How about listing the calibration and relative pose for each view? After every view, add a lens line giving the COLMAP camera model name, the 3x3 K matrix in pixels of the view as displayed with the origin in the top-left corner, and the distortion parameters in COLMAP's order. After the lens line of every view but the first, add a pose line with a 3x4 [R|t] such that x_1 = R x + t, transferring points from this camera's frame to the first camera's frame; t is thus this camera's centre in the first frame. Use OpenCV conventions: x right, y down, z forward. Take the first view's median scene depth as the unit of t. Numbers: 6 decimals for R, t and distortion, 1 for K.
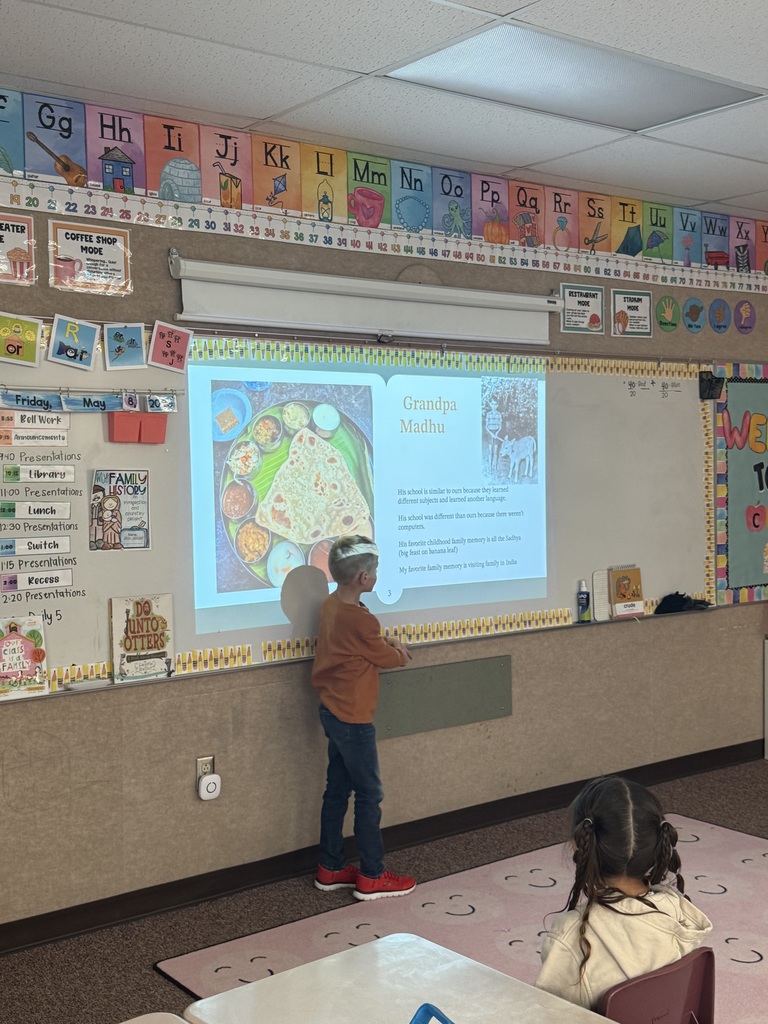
lens RADIAL K [[1229.8, 0, 384.0], [0, 1229.8, 512.0], [0, 0, 1]] dist [0.201129, -0.468382]
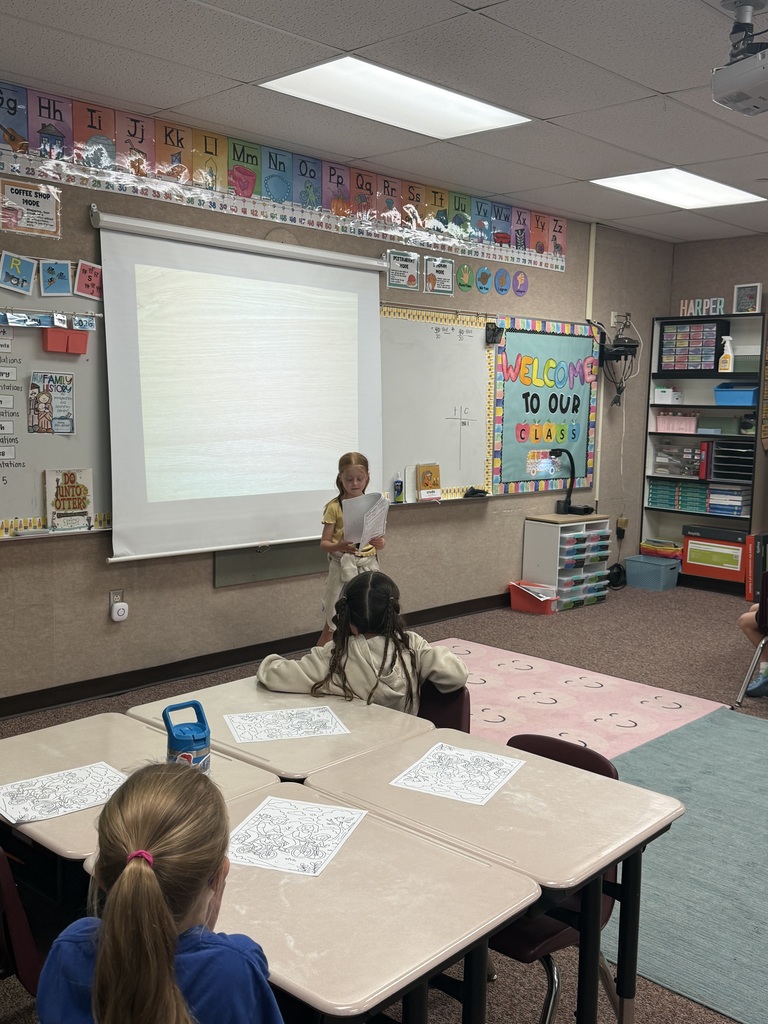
lens RADIAL K [[1005.0, 0, 390.9], [0, 1005.0, 514.5], [0, 0, 1]] dist [0.200089, -0.496392]
pose [[0.989258, 0.017409, 0.145140, -0.009013], [-0.028342, 0.996885, 0.073603, 0.021767], [-0.143406, -0.076926, 0.986670, -0.114744]]
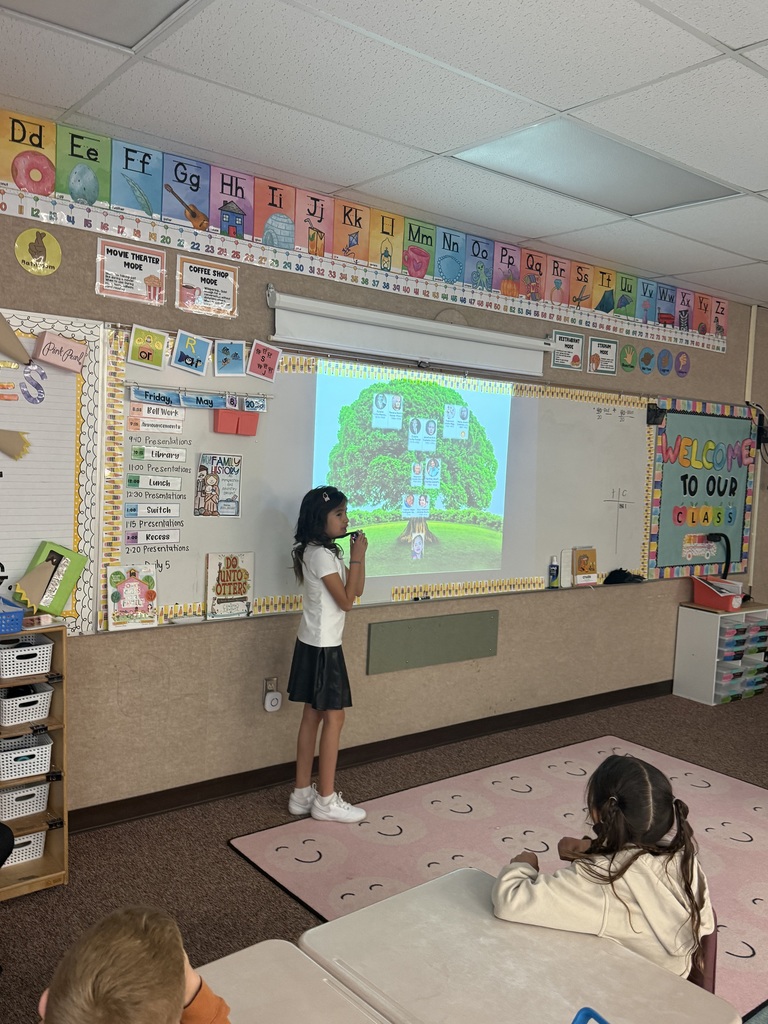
lens RADIAL K [[861.7, 0, 372.8], [0, 861.7, 502.2], [0, 0, 1]] dist [0.197864, -0.464437]
pose [[0.998074, 0.061016, 0.011206, -0.051904], [-0.061231, 0.997923, 0.020001, -0.010121], [-0.009963, -0.020649, 0.999737, 0.082249]]
